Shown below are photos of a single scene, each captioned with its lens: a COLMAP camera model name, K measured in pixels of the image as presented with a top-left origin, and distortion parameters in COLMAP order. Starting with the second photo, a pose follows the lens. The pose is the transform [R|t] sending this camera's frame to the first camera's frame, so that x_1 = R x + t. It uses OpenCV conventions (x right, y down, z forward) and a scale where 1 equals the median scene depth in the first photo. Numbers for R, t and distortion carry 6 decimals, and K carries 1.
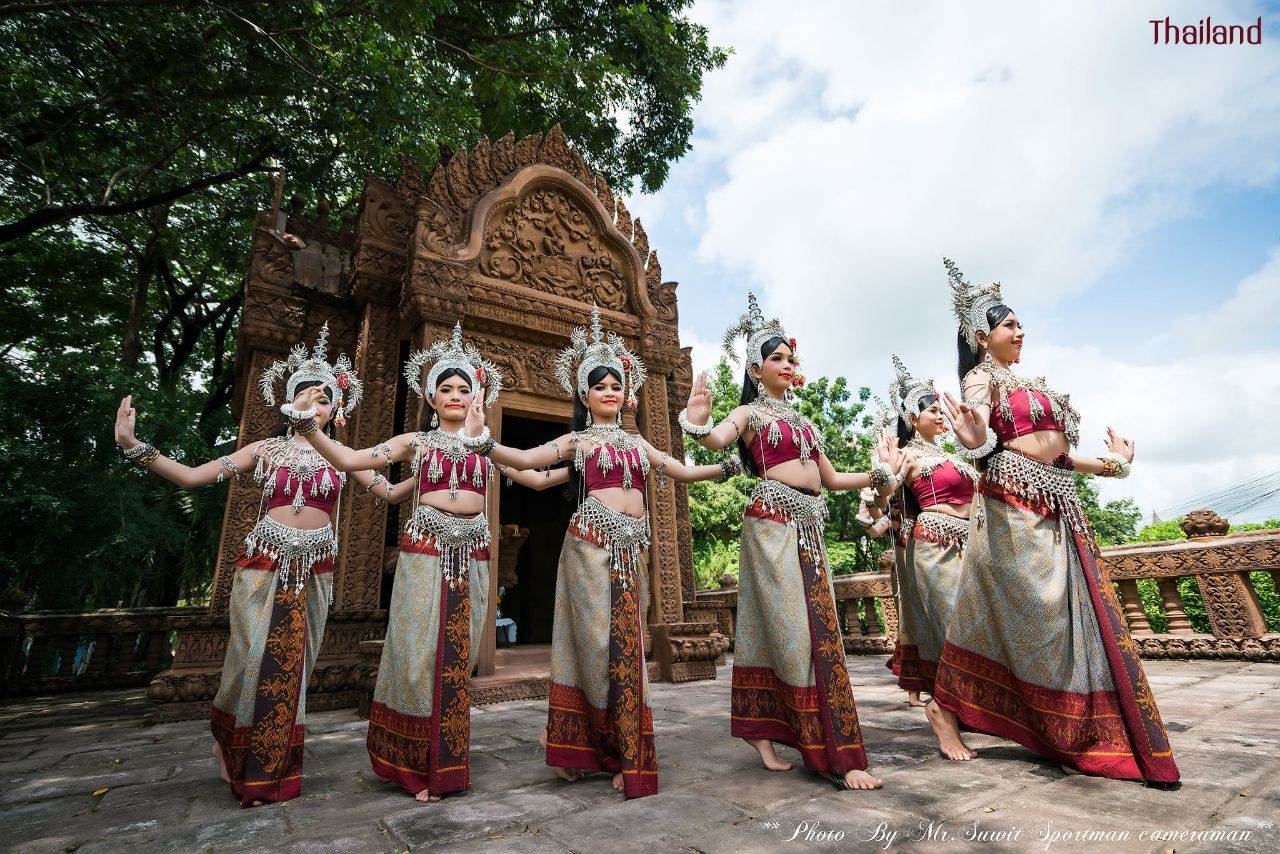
lens RADIAL K [[581.3, 0, 638.1], [0, 581.3, 428.5], [0, 0, 1]] dist [-0.001543, 0.001346]
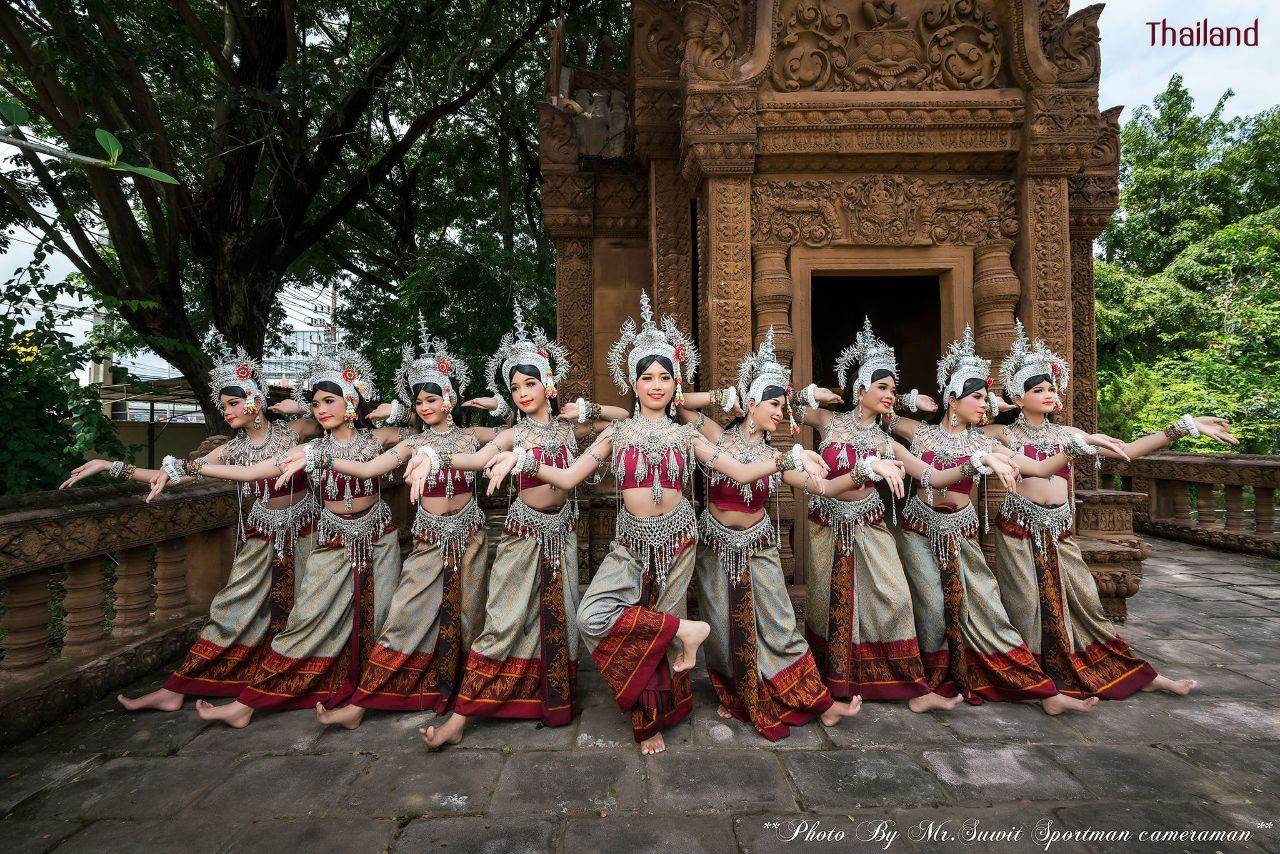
lens RADIAL K [[583.8, 0, 640.0], [0, 583.8, 427.0], [0, 0, 1]] dist [-0.008539, 0.004958]
pose [[0.844286, 0.035161, -0.534738, 0.001123], [0.137623, 0.950153, 0.279766, -0.079663], [0.517920, -0.309795, 0.797362, 0.161842]]
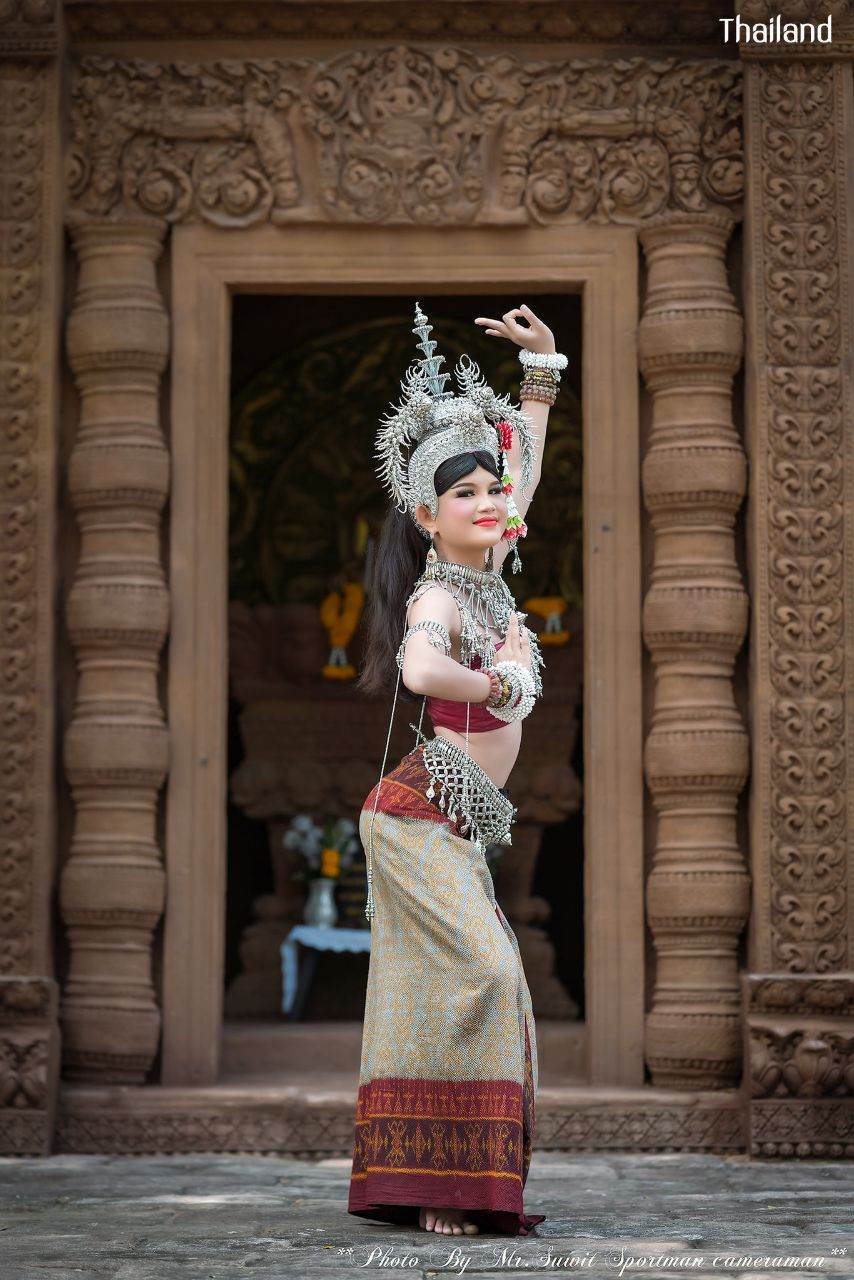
lens RADIAL K [[3871.1, 0, 427.0], [0, 3871.1, 640.0], [0, 0, 1]] dist [-0.021467, -0.838751]
pose [[0.826328, -0.004212, -0.563173, 0.915475], [0.134187, 0.972646, 0.189614, -0.206543], [0.546970, -0.232254, 0.804290, -0.582456]]
